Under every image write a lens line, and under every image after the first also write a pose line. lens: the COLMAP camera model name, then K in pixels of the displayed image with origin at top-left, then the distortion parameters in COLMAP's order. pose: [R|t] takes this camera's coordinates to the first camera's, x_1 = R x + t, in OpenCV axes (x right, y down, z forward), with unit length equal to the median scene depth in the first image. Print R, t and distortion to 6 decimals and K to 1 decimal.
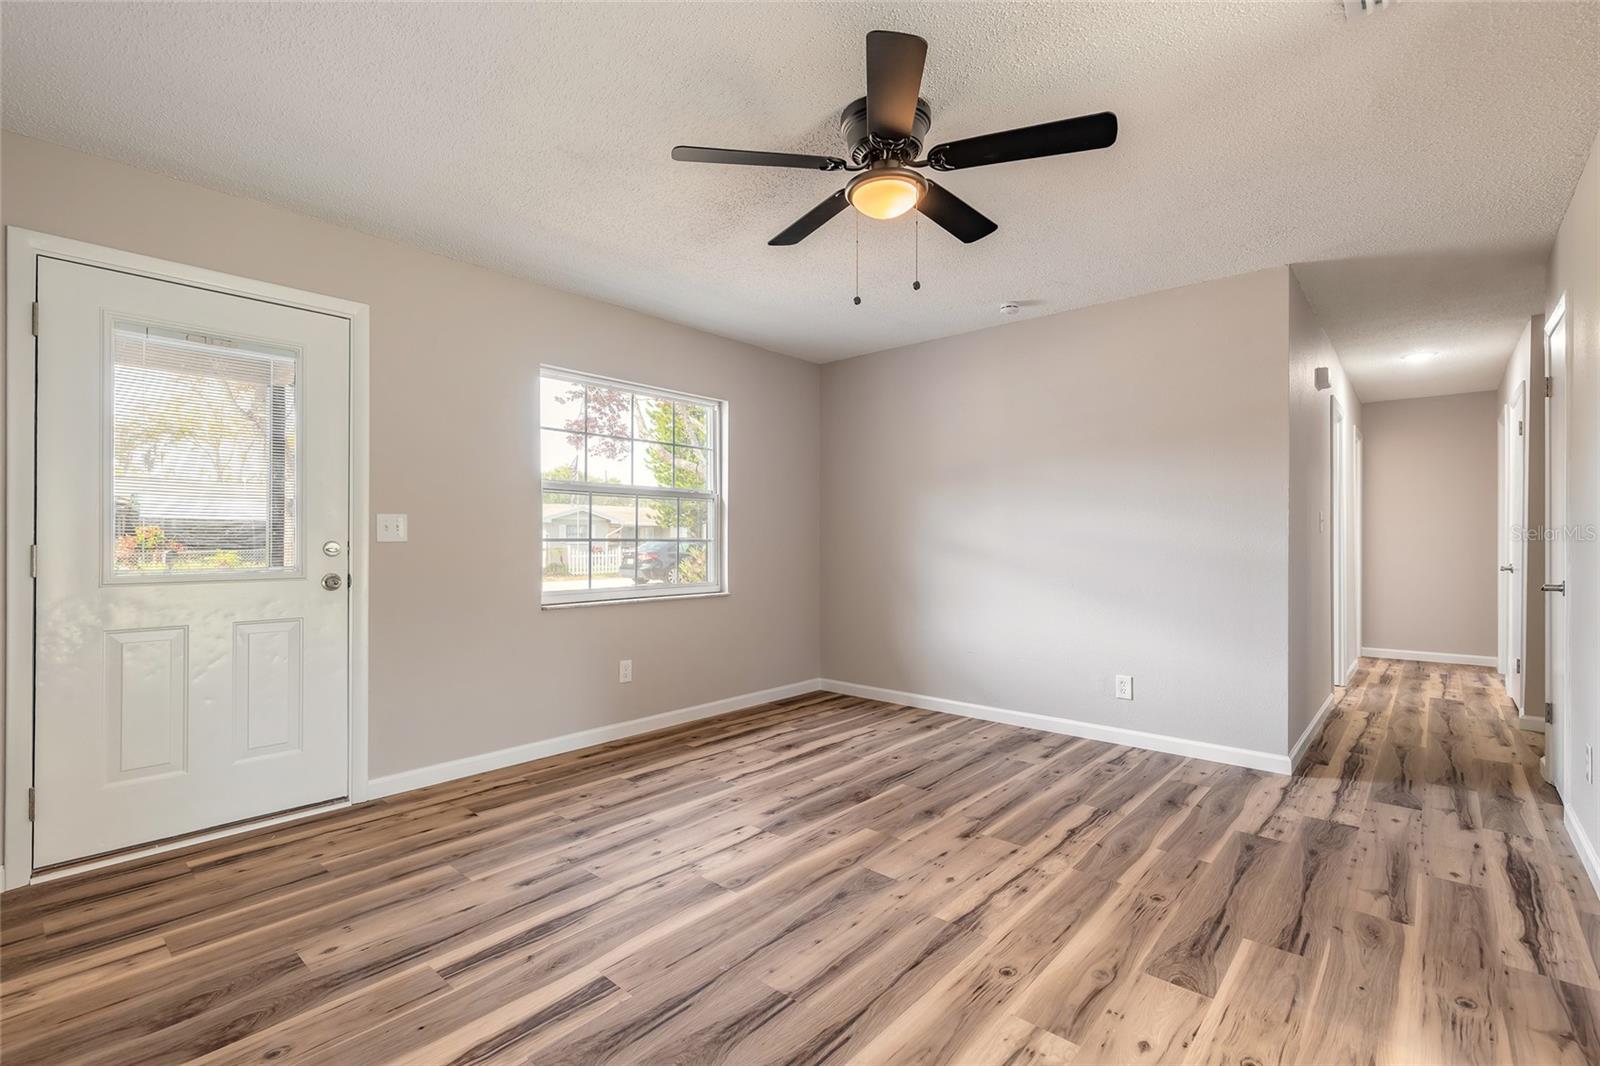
lens RADIAL K [[721.3, 0, 790.0], [0, 721.3, 538.1], [0, 0, 1]] dist [0.010045, -0.003202]
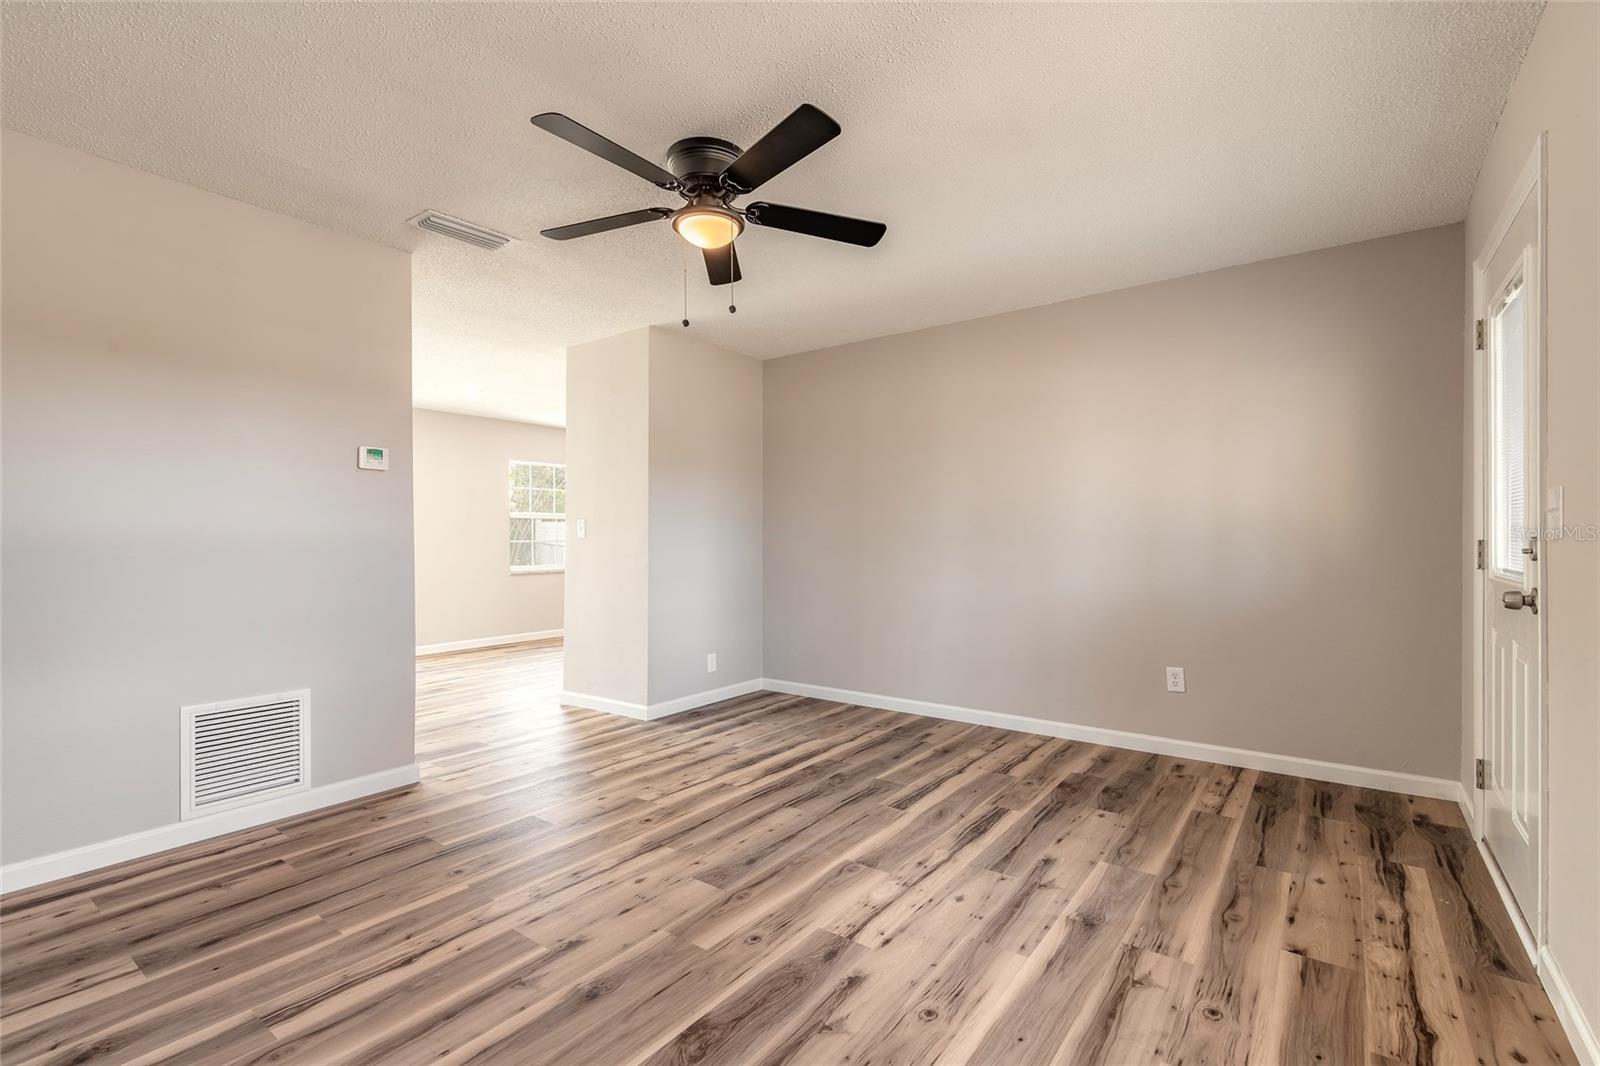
lens RADIAL K [[721.3, 0, 796.1], [0, 721.3, 541.6], [0, 0, 1]] dist [0.010045, -0.003202]
pose [[-0.995899, 0.003837, -0.090386, 0.086351], [0.003534, 0.999988, 0.003512, 0.003559], [0.090398, 0.003178, -0.995901, 1.815168]]
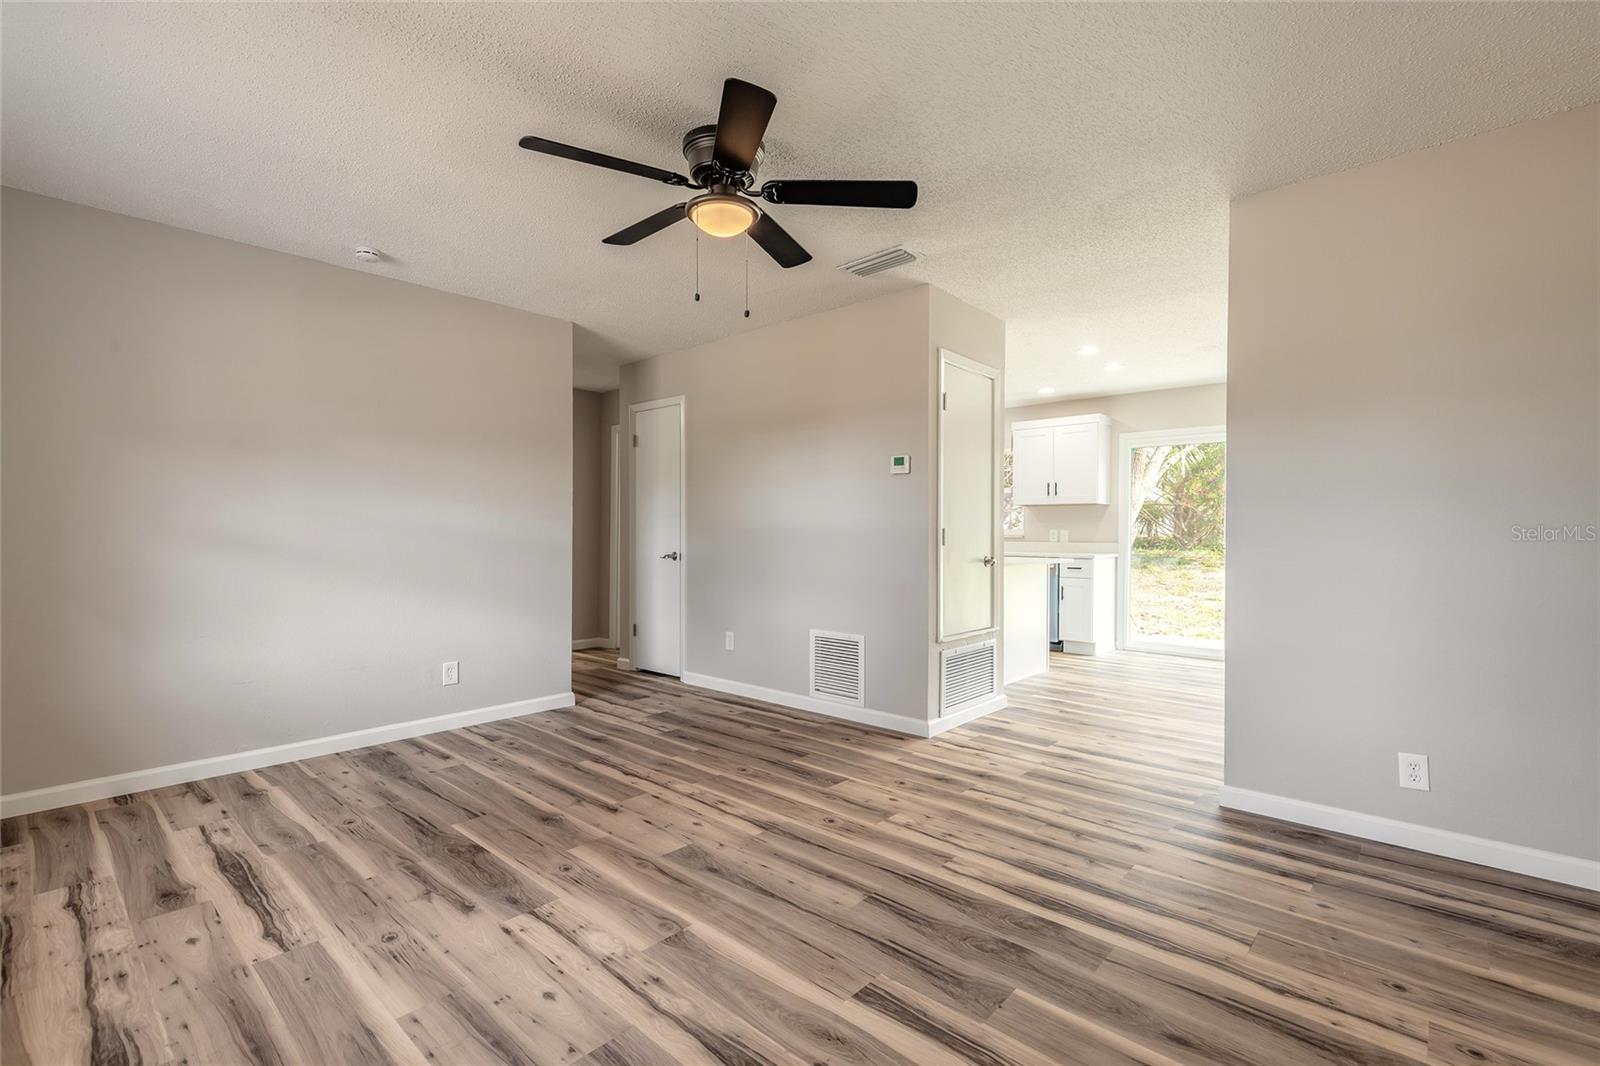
lens RADIAL K [[721.3, 0, 800.3], [0, 721.3, 536.0], [0, 0, 1]] dist [0.010045, -0.003202]
pose [[0.003945, -0.008425, 0.999957, -0.839106], [-0.003804, 0.999957, 0.008440, 0.002010], [-0.999985, -0.003837, 0.003913, 0.753291]]
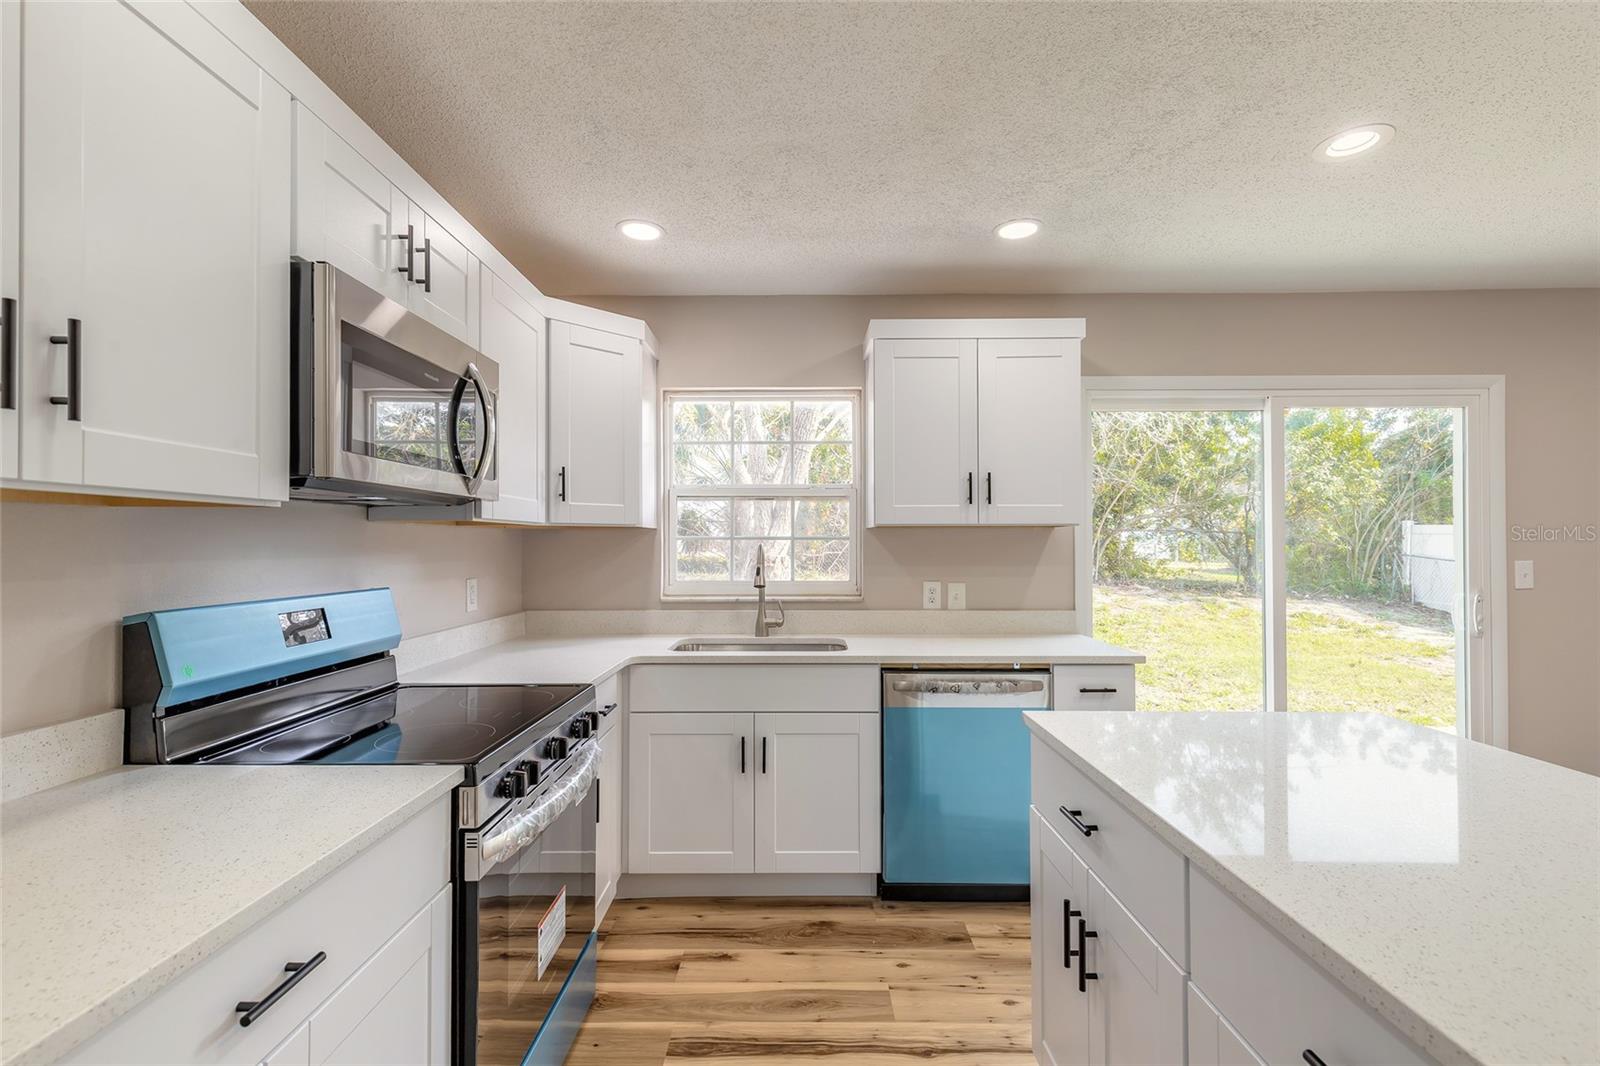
lens RADIAL K [[721.3, 0, 801.0], [0, 721.3, 536.8], [0, 0, 1]] dist [0.010045, -0.003202]
pose [[-0.661800, 0.007913, 0.749638, 1.189986], [0.000086, 0.999945, -0.010479, -0.066852], [-0.749680, -0.006871, -0.661765, 0.765691]]
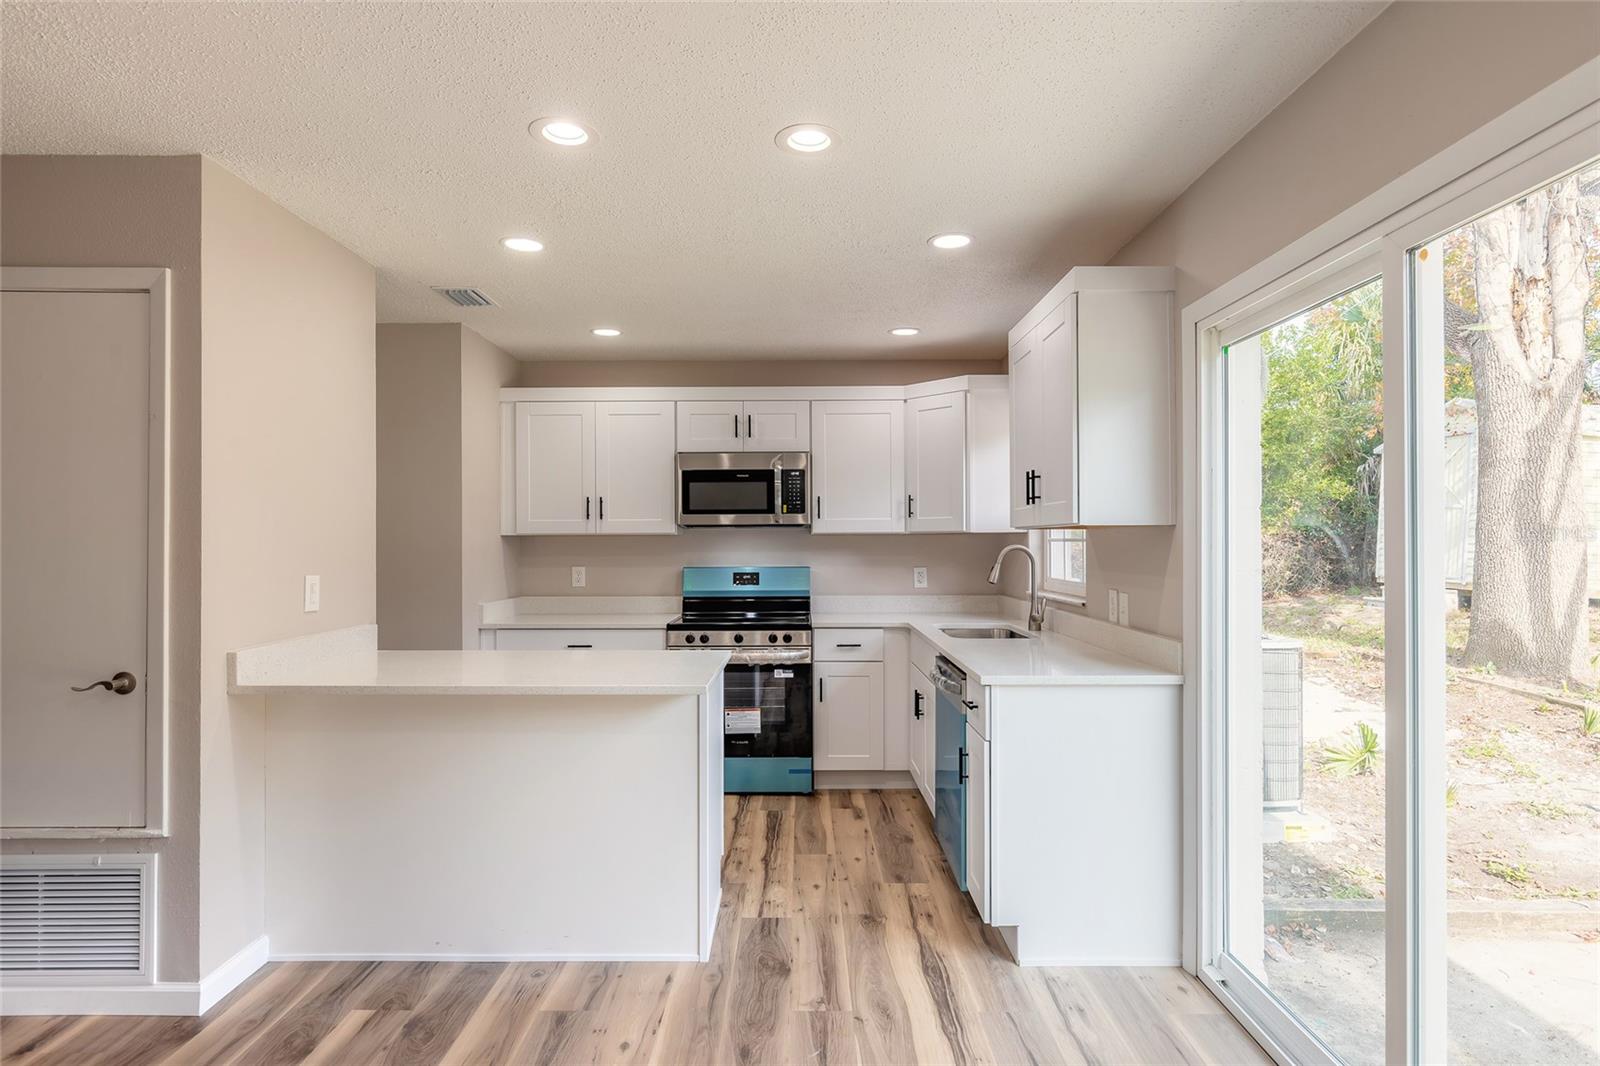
lens RADIAL K [[855.9, 0, 797.3], [0, 855.9, 540.1], [0, 0, 1]] dist [-0.000318, -0.000197]
pose [[0.747793, -0.001669, 0.663930, 0.777906], [0.004119, 0.999989, -0.002126, -0.076275], [-0.663919, 0.004324, 0.747792, -0.851934]]
